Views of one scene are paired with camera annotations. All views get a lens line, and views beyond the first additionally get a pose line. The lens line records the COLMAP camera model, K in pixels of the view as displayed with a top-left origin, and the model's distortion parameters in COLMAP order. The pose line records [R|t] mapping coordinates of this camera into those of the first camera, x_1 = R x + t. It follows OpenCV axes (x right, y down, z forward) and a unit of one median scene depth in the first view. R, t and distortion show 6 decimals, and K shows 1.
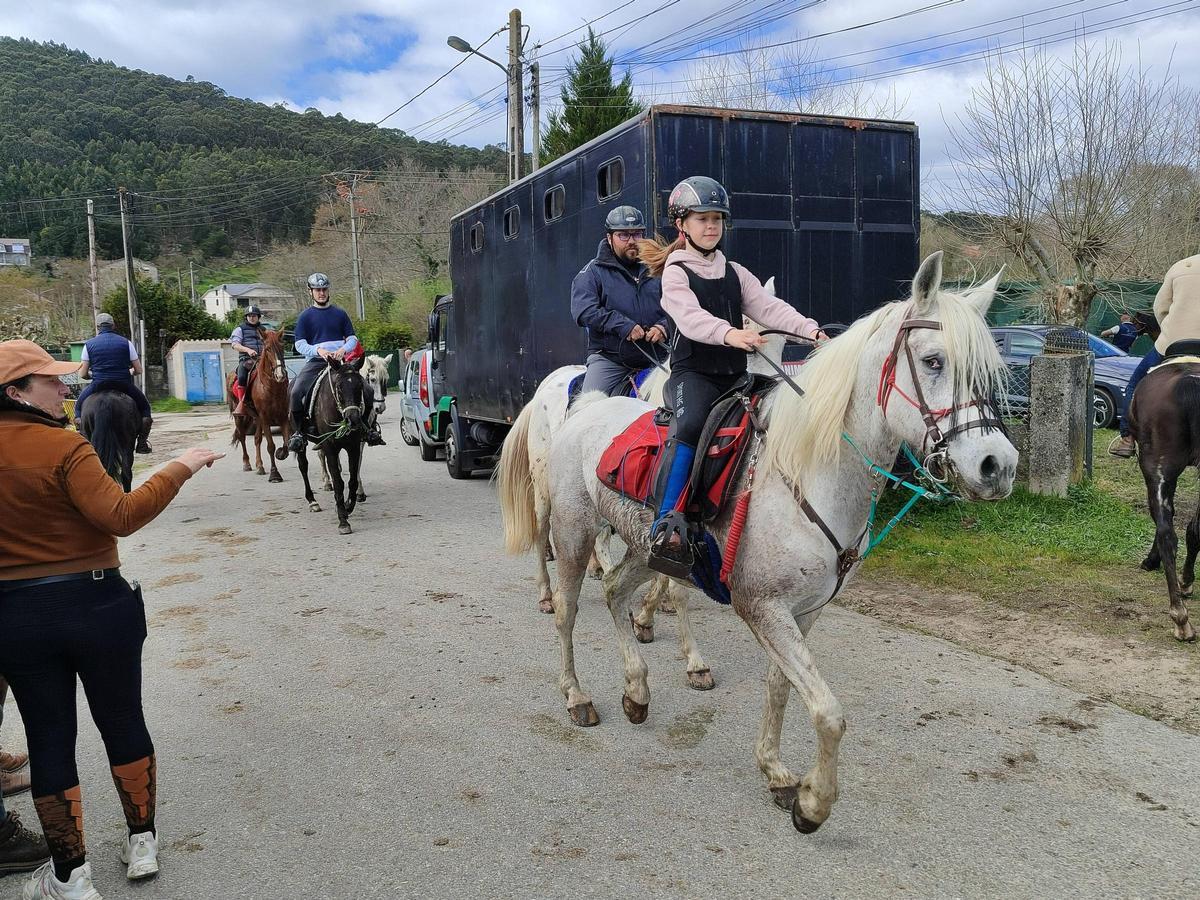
lens RADIAL K [[1005.9, 0, 596.6], [0, 1005.9, 445.0], [0, 0, 1]] dist [0.026577, -0.001601]
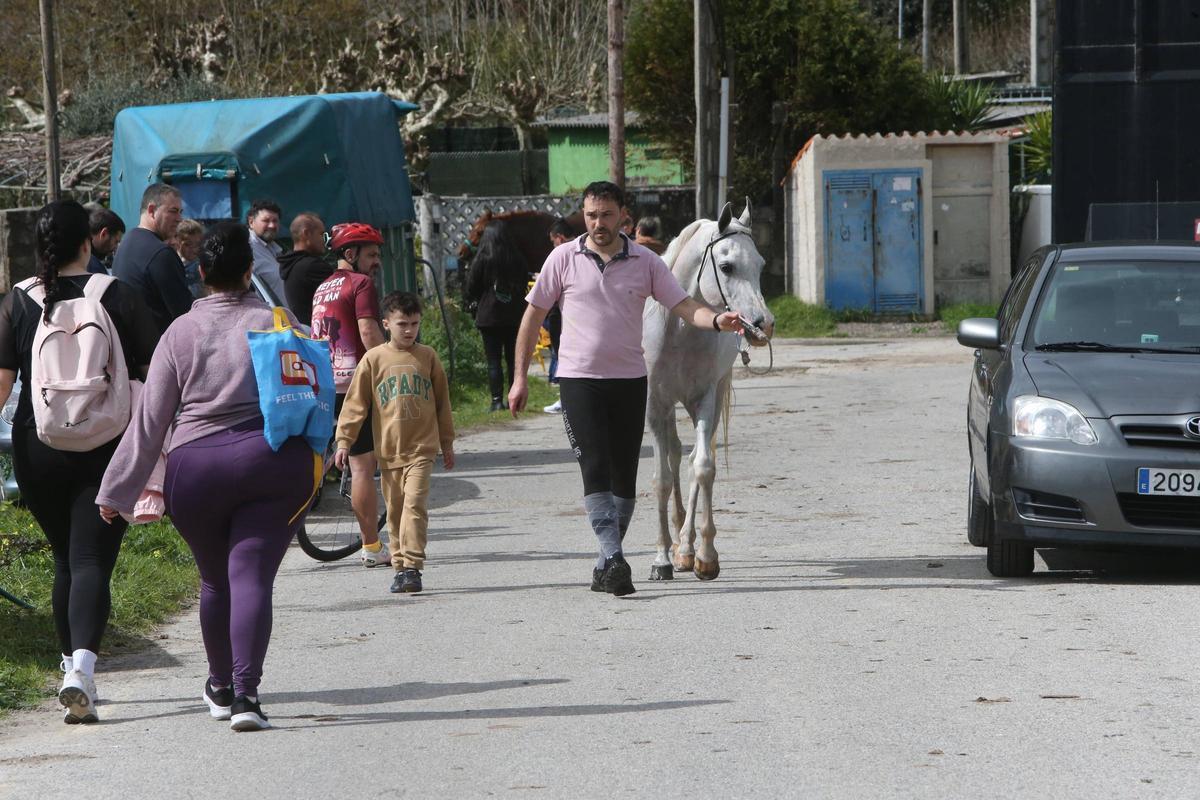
lens RADIAL K [[5812.2, 0, 600.0], [0, 5812.2, 400.0], [0, 0, 1]] dist [1.084830, 0.070596]
pose [[0.891656, 0.032656, -0.451533, 0.436486], [-0.053505, 0.998006, -0.033481, 0.059920], [0.449540, 0.054013, 0.891626, -0.833552]]
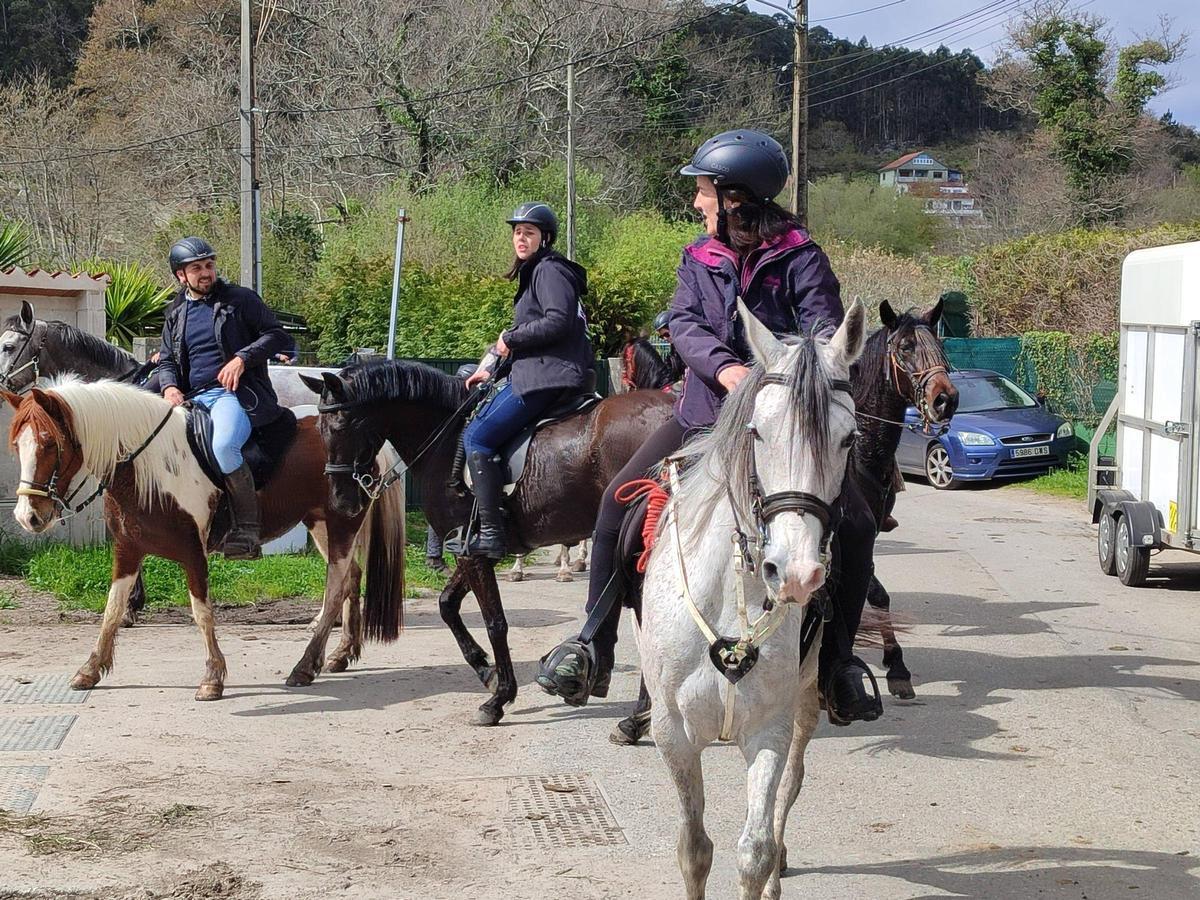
lens RADIAL K [[2111.3, 0, 600.0], [0, 2111.3, 450.0], [0, 0, 1]] dist [0.265925, -1.357076]
pose [[0.998980, 0.044438, 0.008070, -0.241634], [-0.043784, 0.996695, -0.068430, -0.040449], [-0.011084, 0.068006, 0.997623, 0.545376]]
